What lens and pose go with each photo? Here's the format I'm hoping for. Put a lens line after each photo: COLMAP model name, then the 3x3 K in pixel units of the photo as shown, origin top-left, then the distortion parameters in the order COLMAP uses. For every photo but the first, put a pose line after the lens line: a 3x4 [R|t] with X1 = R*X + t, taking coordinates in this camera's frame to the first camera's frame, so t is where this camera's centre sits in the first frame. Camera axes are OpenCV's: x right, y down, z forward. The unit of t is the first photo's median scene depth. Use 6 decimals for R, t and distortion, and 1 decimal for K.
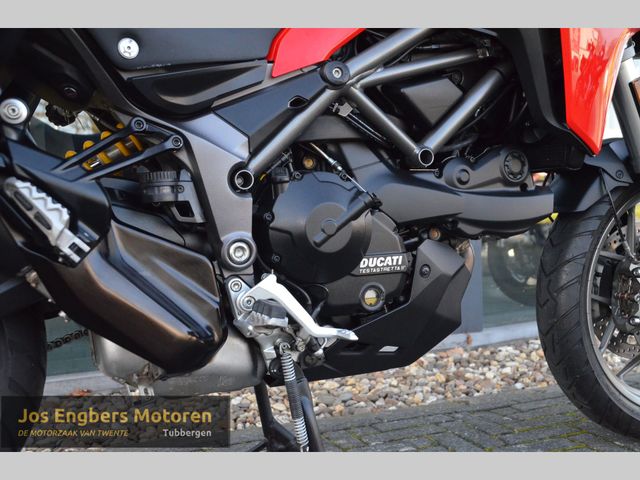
lens RADIAL K [[703.9, 0, 320.0], [0, 703.9, 240.0], [0, 0, 1]] dist [-0.021797, 0.209303]
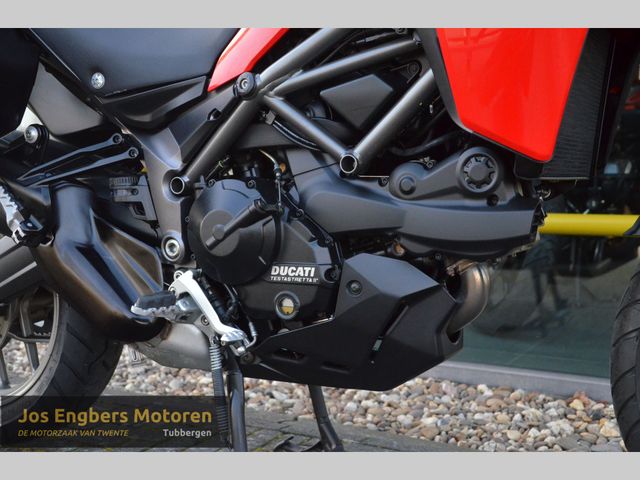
lens RADIAL K [[871.6, 0, 320.0], [0, 871.6, 240.0], [0, 0, 1]] dist [0.114628, 0.041565]
pose [[0.619377, 0.085098, -0.780468, 1.141118], [-0.056060, 0.996364, 0.064149, -0.100245], [0.783090, 0.004021, 0.621896, 0.295967]]
